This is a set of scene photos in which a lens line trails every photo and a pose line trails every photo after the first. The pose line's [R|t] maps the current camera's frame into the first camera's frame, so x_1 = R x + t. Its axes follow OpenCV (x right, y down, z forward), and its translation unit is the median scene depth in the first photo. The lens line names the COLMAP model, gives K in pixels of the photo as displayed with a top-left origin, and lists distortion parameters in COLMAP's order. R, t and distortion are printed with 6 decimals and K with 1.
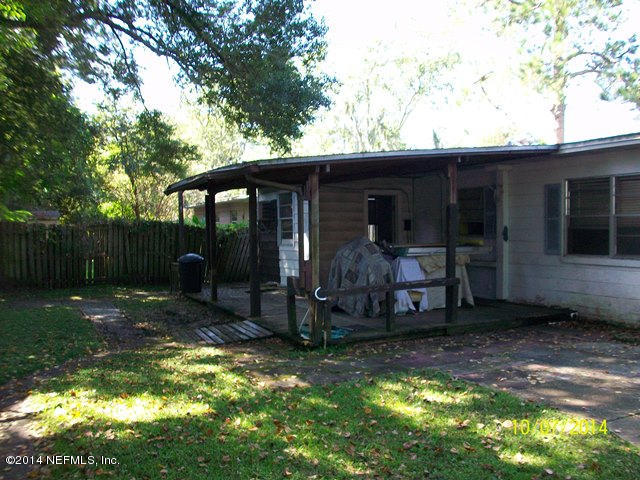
lens RADIAL K [[621.6, 0, 320.3], [0, 621.6, 239.6], [0, 0, 1]] dist [-0.105838, 0.000000]
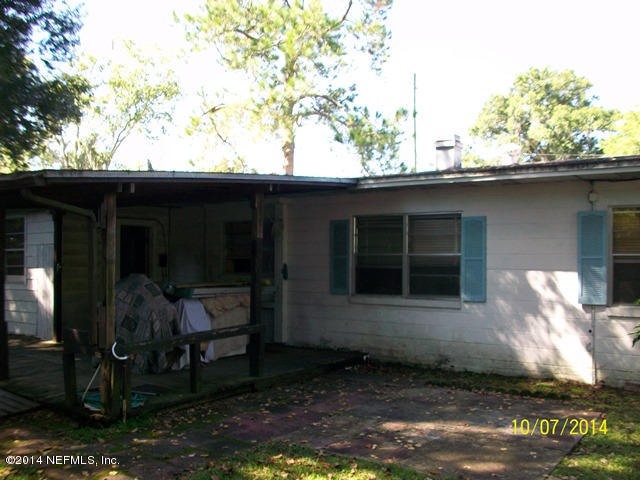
lens RADIAL K [[621.6, 0, 315.6], [0, 621.6, 251.7], [0, 0, 1]] dist [-0.105838, 0.000000]
pose [[0.884982, 0.021274, 0.465139, -0.104558], [-0.004561, 0.999304, -0.037029, -0.005874], [-0.465603, 0.030648, 0.884463, 0.164372]]
